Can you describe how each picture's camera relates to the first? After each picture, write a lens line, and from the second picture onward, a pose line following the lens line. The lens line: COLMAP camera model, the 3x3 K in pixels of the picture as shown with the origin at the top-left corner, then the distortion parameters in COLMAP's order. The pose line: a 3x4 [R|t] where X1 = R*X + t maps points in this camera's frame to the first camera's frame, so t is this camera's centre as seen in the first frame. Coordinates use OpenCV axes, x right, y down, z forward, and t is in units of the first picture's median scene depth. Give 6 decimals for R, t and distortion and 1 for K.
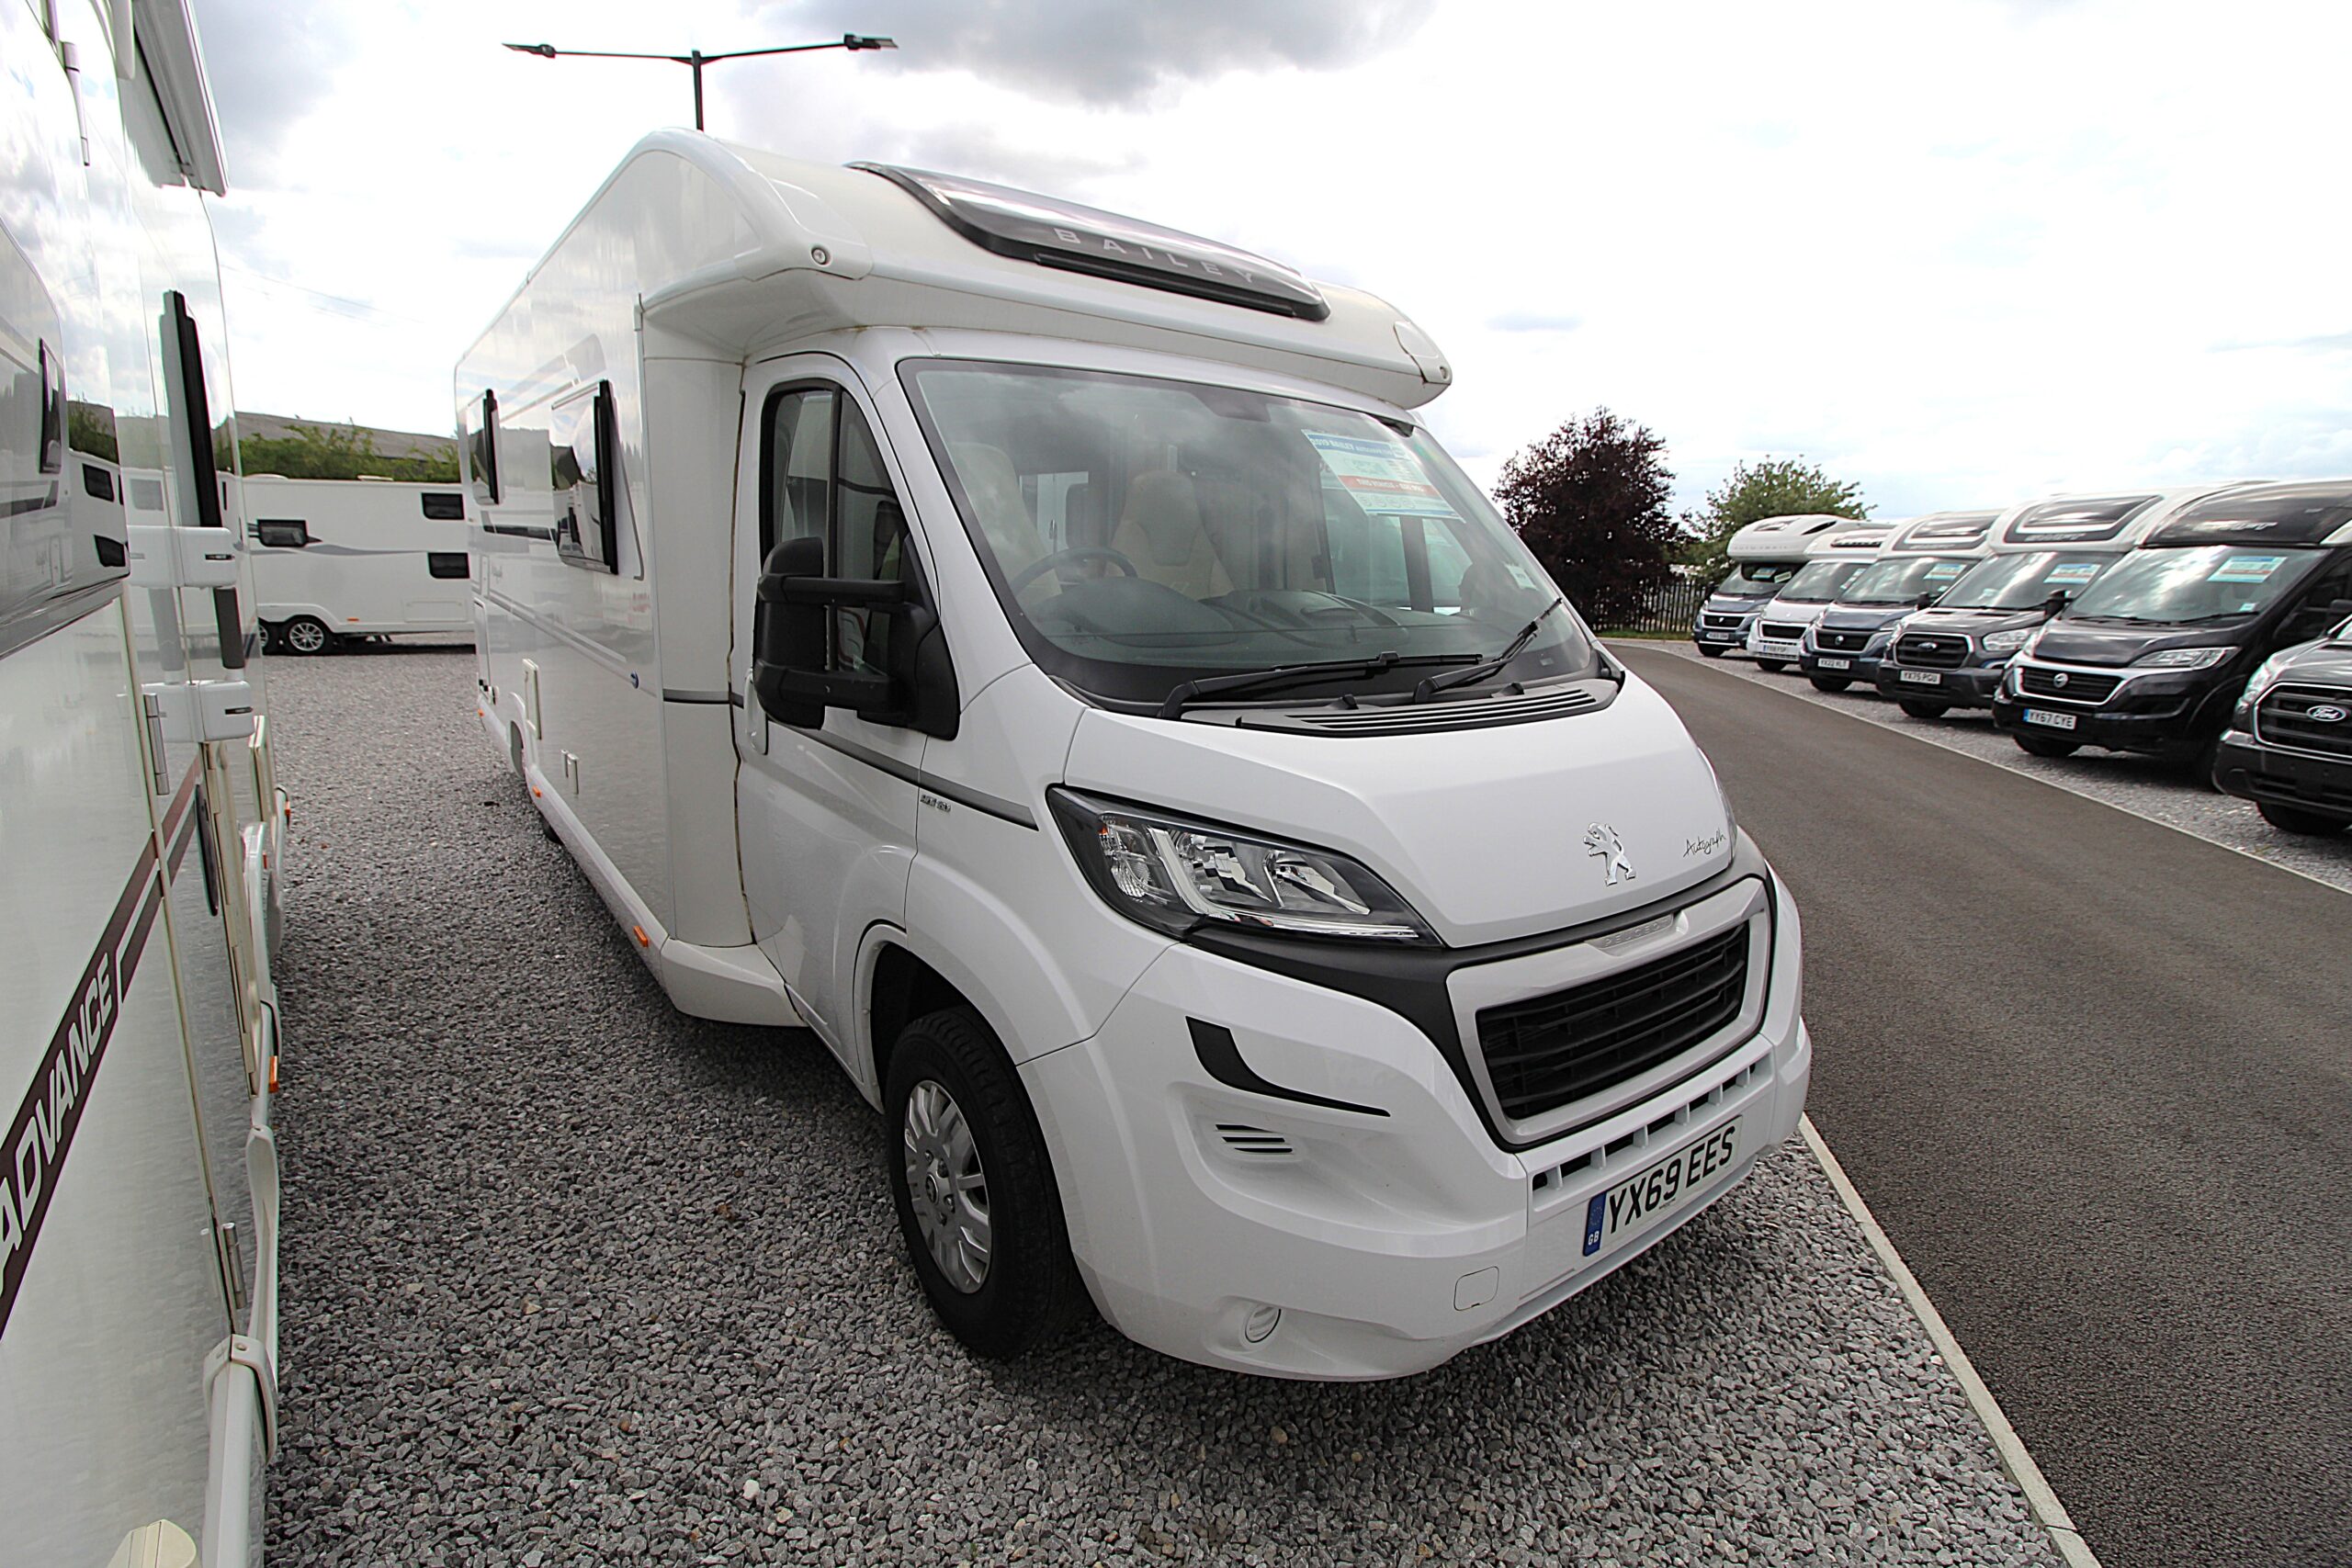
lens RADIAL K [[1088.8, 0, 1176.0], [0, 1088.8, 784.0], [0, 0, 1]] dist [-0.018894, -0.000270]
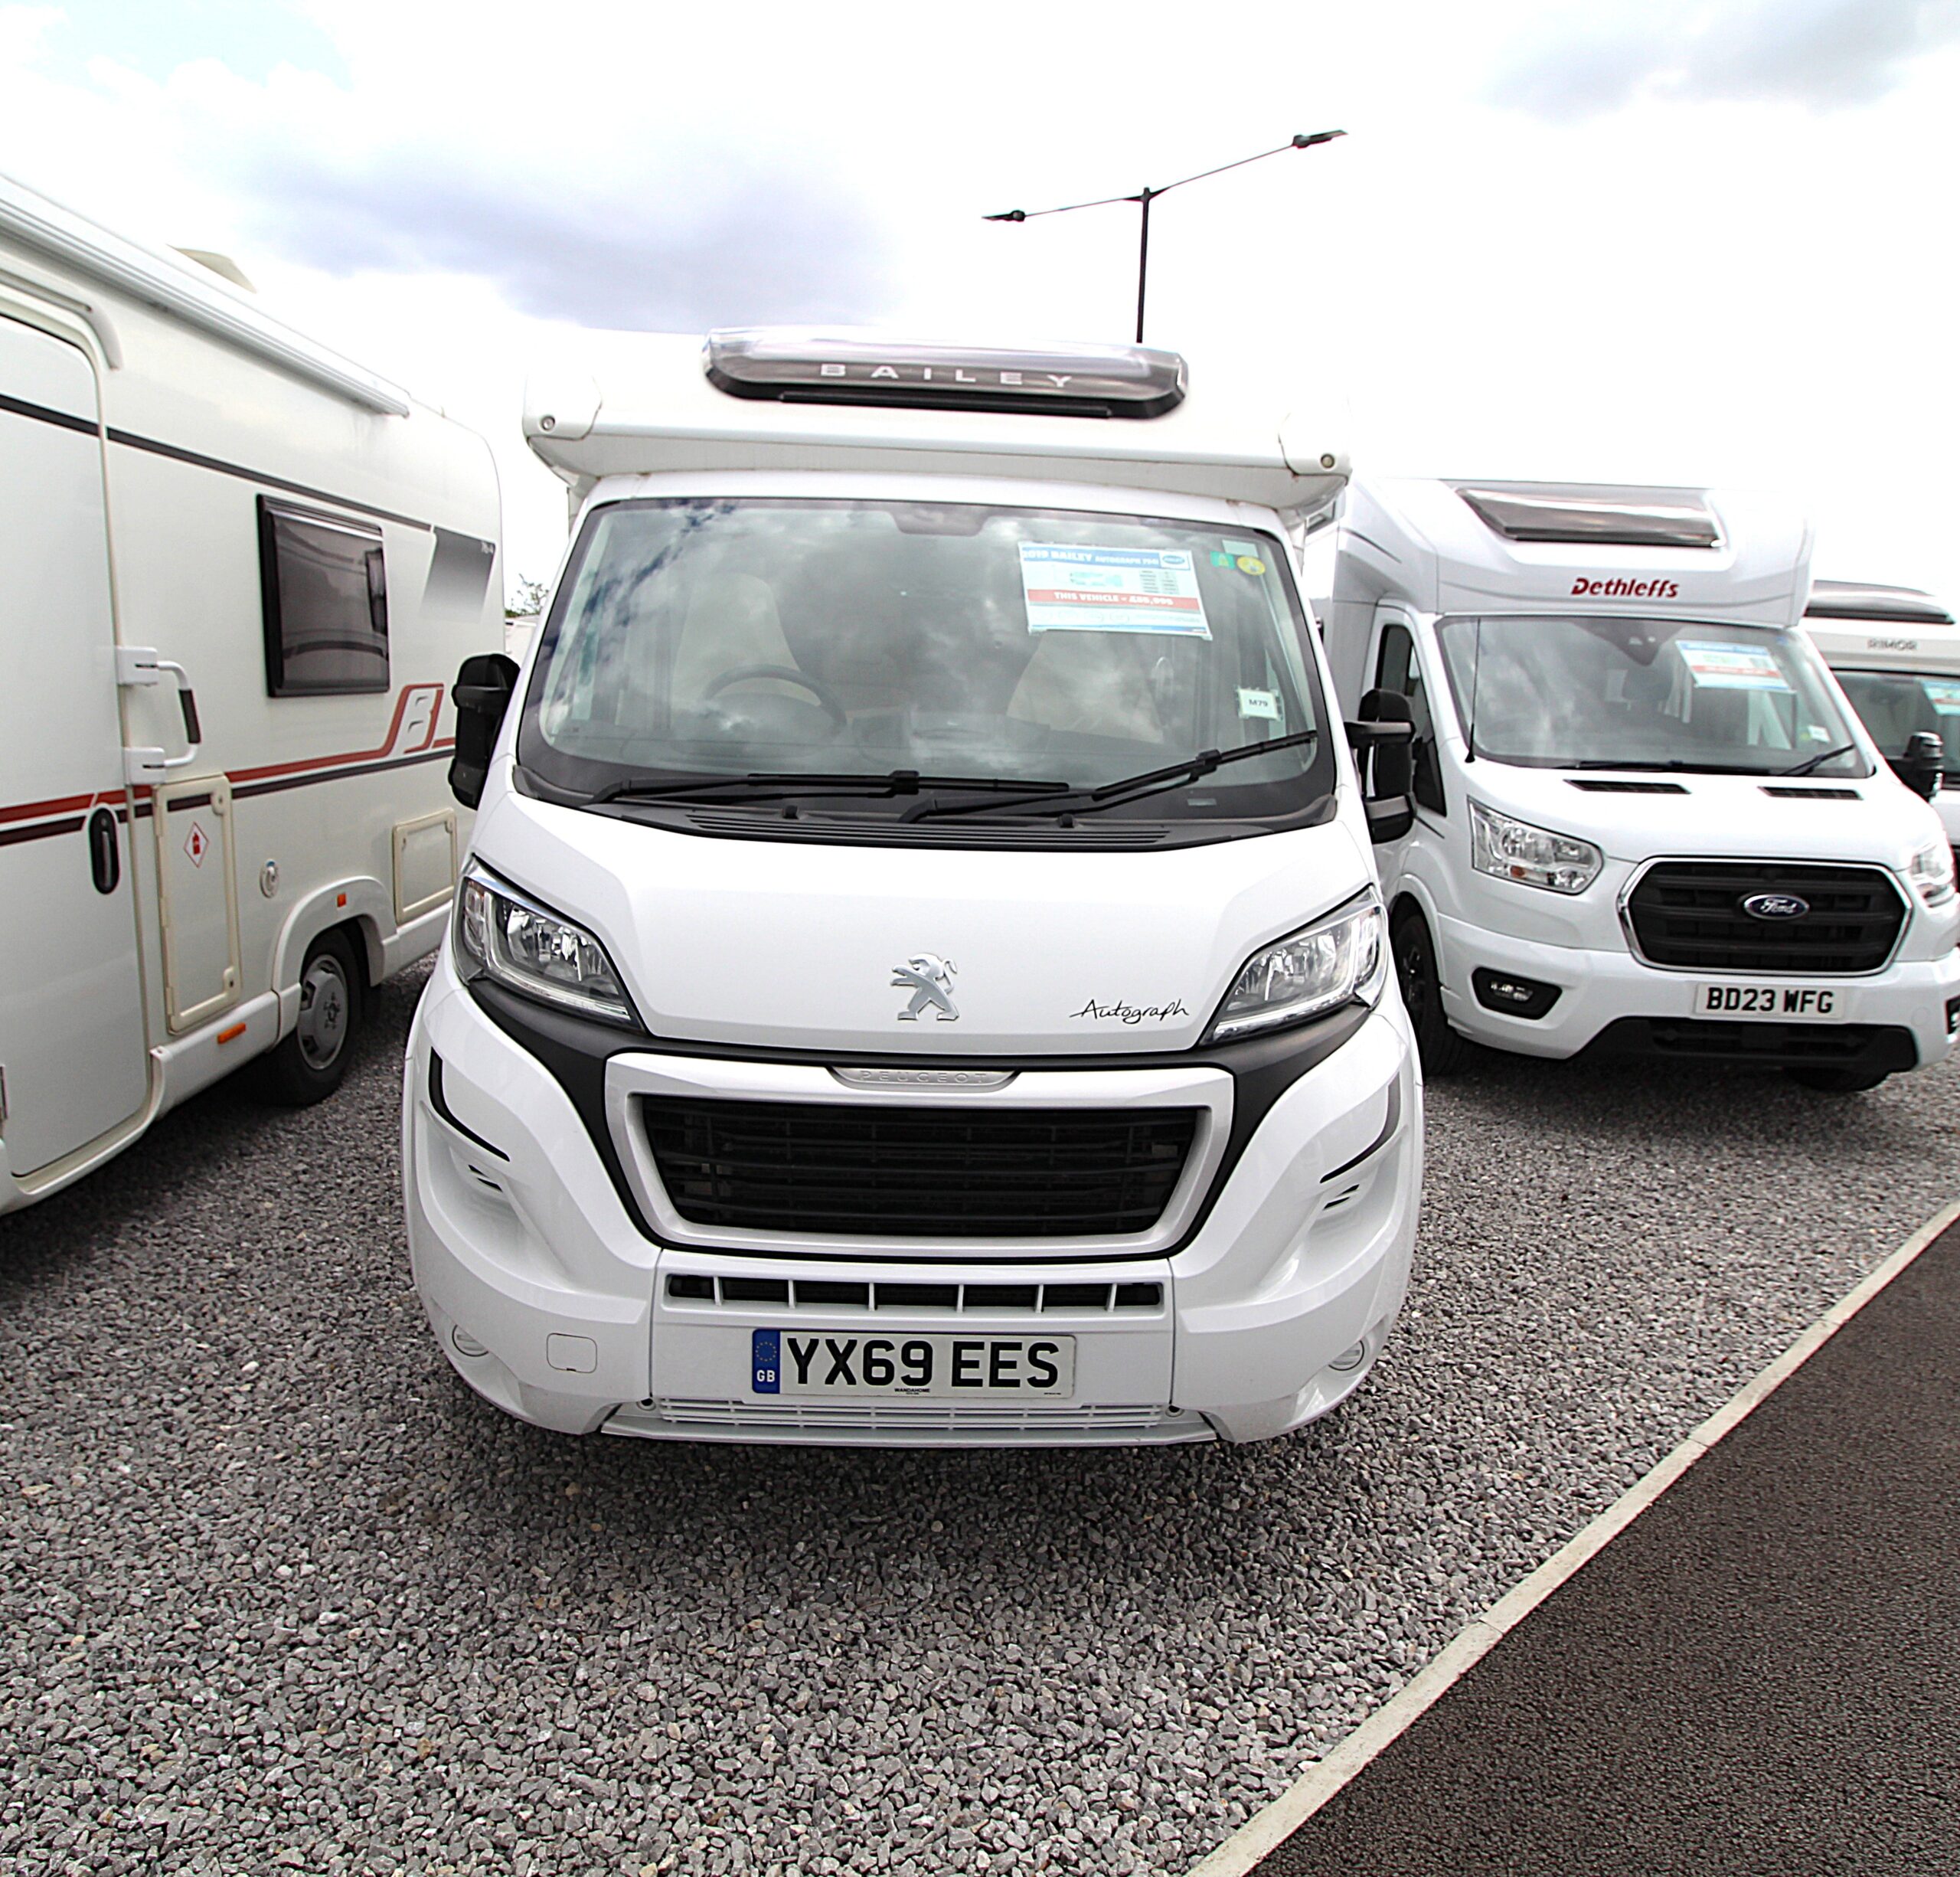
lens RADIAL K [[1278.4, 0, 980.0], [0, 1278.4, 938.5], [0, 0, 1]] dist [0.001502, -0.023547]
pose [[0.826844, 0.109640, -0.551641, 0.920437], [-0.131366, 0.991334, 0.000130, 0.015676], [0.546875, 0.072360, 0.834081, 0.124268]]
